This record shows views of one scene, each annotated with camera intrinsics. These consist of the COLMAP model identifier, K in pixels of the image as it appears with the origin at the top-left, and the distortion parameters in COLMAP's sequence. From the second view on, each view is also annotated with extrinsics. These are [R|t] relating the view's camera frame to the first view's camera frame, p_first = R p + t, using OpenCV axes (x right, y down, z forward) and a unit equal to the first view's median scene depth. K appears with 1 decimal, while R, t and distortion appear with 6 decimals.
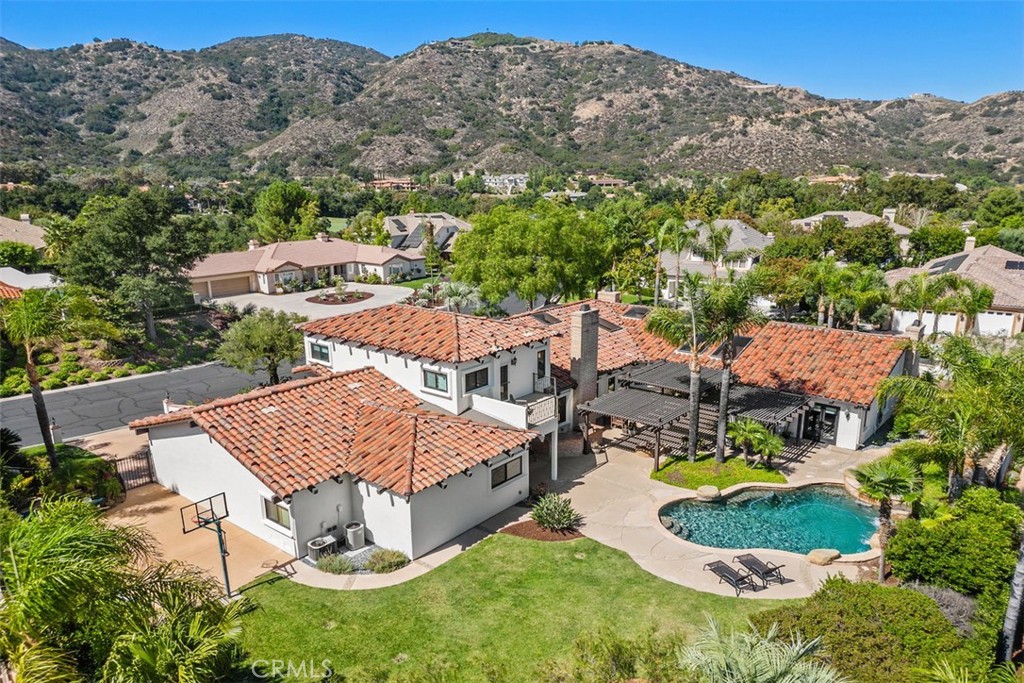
lens RADIAL K [[636.9, 0, 514.3], [0, 636.9, 340.8], [0, 0, 1]] dist [0.033512, -0.012719]
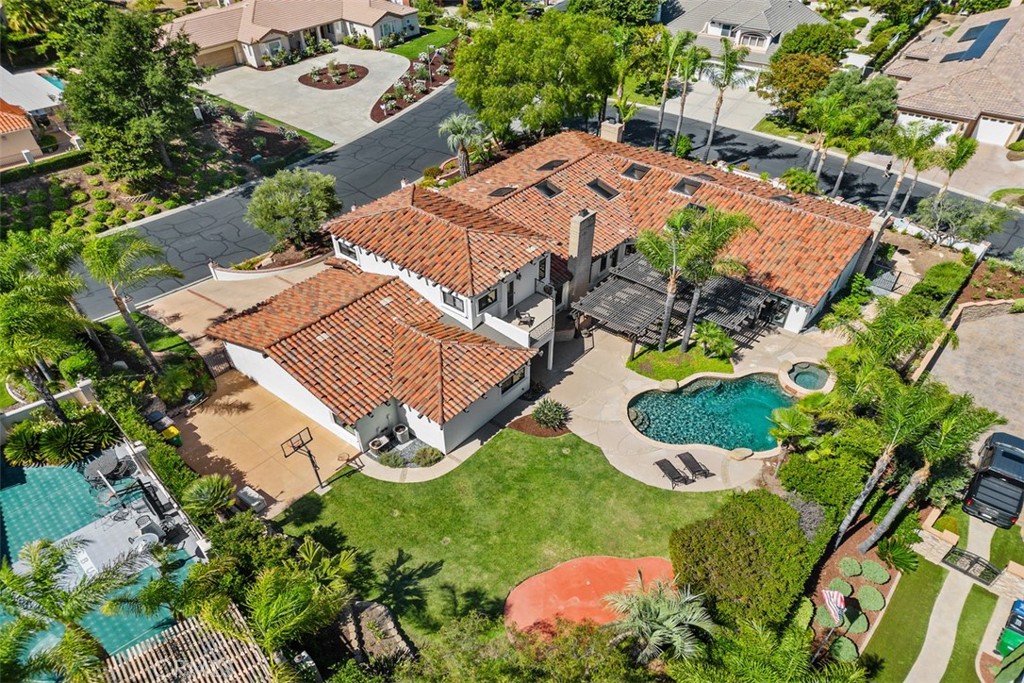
lens RADIAL K [[636.9, 0, 513.3], [0, 636.9, 342.2], [0, 0, 1]] dist [0.033512, -0.012719]
pose [[0.999944, 0.008166, 0.006729, -0.018031], [-0.010330, 0.891107, 0.453677, -0.393983], [-0.002292, -0.453721, 0.891141, -0.096974]]
